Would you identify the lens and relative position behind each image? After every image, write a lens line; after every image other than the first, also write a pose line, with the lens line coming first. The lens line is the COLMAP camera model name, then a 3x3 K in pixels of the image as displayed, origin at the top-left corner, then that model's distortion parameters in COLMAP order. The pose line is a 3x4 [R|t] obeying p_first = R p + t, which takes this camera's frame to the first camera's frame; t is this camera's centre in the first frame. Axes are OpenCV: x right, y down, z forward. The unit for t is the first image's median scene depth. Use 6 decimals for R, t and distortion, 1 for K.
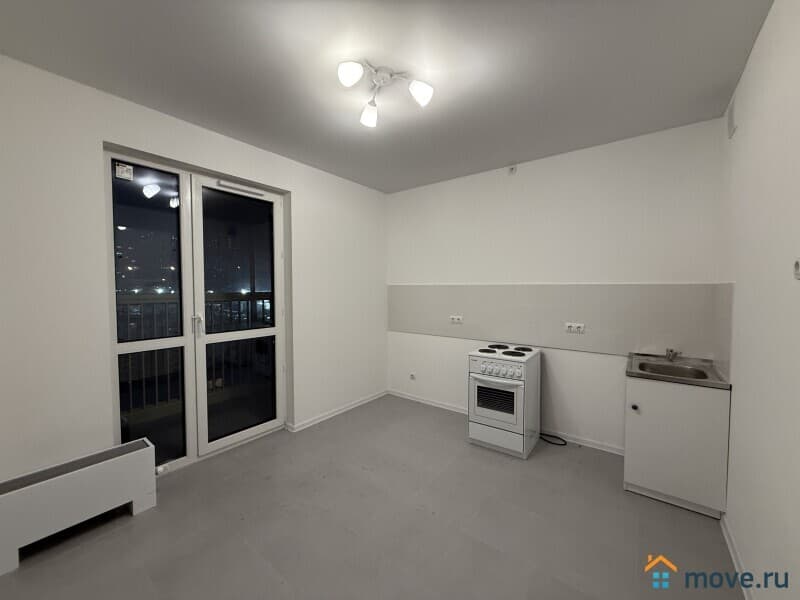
lens RADIAL K [[318.3, 0, 398.4], [0, 318.3, 300.3], [0, 0, 1]] dist [0.000406, -0.000390]
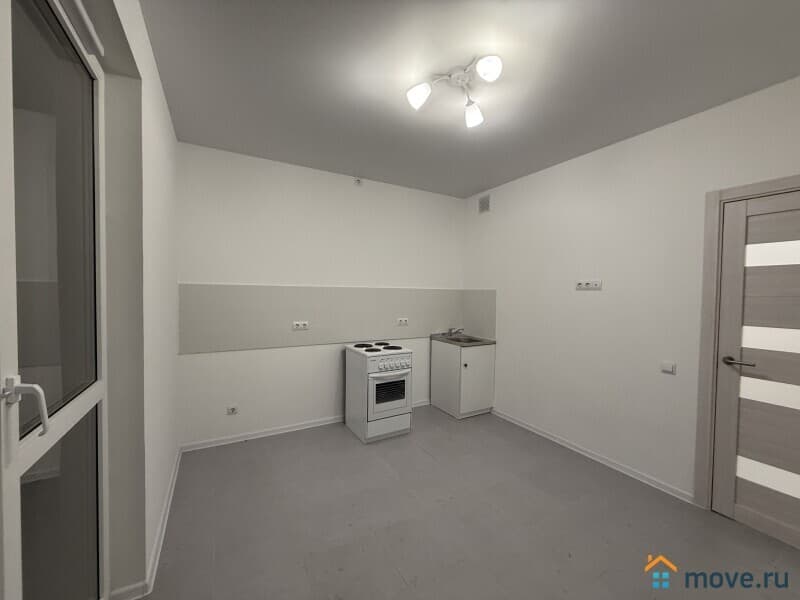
lens RADIAL K [[318.3, 0, 398.2], [0, 318.3, 299.7], [0, 0, 1]] dist [0.000406, -0.000390]
pose [[0.390646, -0.021914, 0.920280, -0.683478], [0.023079, 0.999636, 0.014007, -0.022597], [-0.920252, 0.015767, 0.391009, 0.525280]]
